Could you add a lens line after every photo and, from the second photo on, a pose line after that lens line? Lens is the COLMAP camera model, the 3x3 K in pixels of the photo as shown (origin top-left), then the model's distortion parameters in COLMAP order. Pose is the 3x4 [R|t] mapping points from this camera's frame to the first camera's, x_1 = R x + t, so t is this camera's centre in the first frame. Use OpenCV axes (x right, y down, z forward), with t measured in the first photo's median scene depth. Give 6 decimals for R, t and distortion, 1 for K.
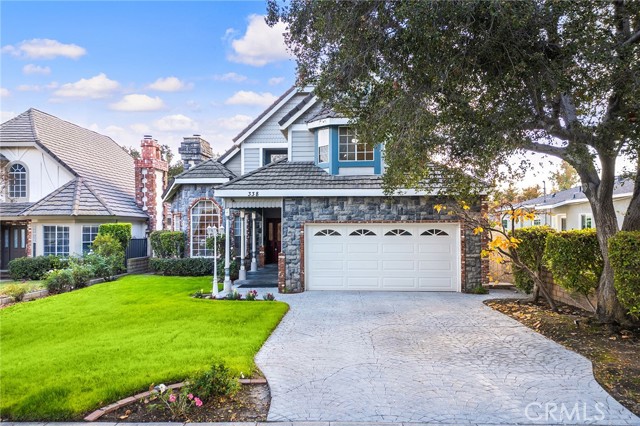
lens RADIAL K [[449.4, 0, 320.0], [0, 449.4, 213.0], [0, 0, 1]] dist [-0.005153, -0.000881]
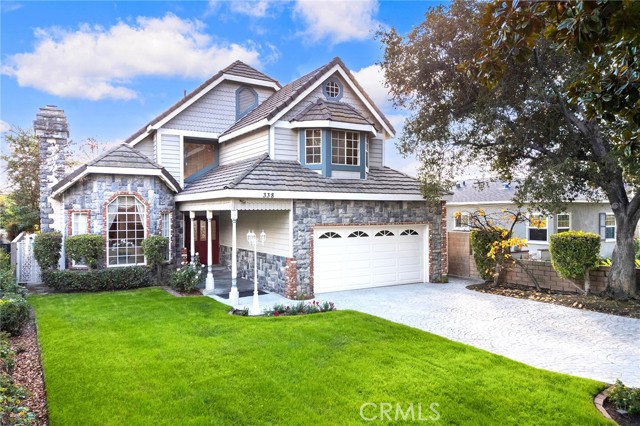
lens RADIAL K [[449.4, 0, 320.0], [0, 449.4, 213.0], [0, 0, 1]] dist [-0.005153, -0.000881]
pose [[0.824405, 0.000872, 0.566000, -0.573248], [-0.018400, 0.999512, 0.025261, -0.031054], [-0.565701, -0.031240, 0.824018, 0.182662]]
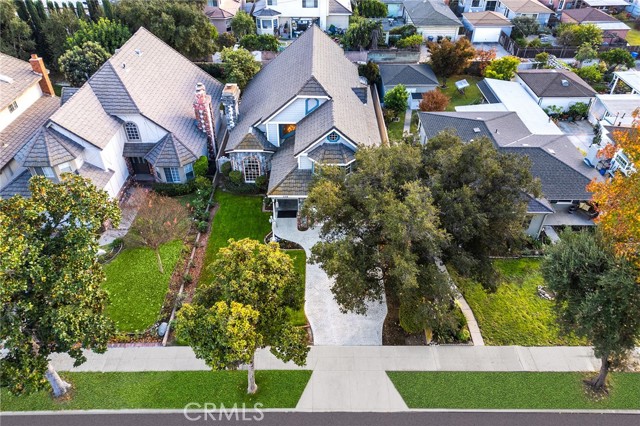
lens RADIAL K [[449.4, 0, 320.0], [0, 449.4, 213.0], [0, 0, 1]] dist [-0.005153, -0.000881]
pose [[0.998591, -0.015834, 0.050642, -0.087040], [-0.021590, 0.750597, 0.660407, -1.480580], [-0.048469, -0.660570, 0.749198, -0.769956]]
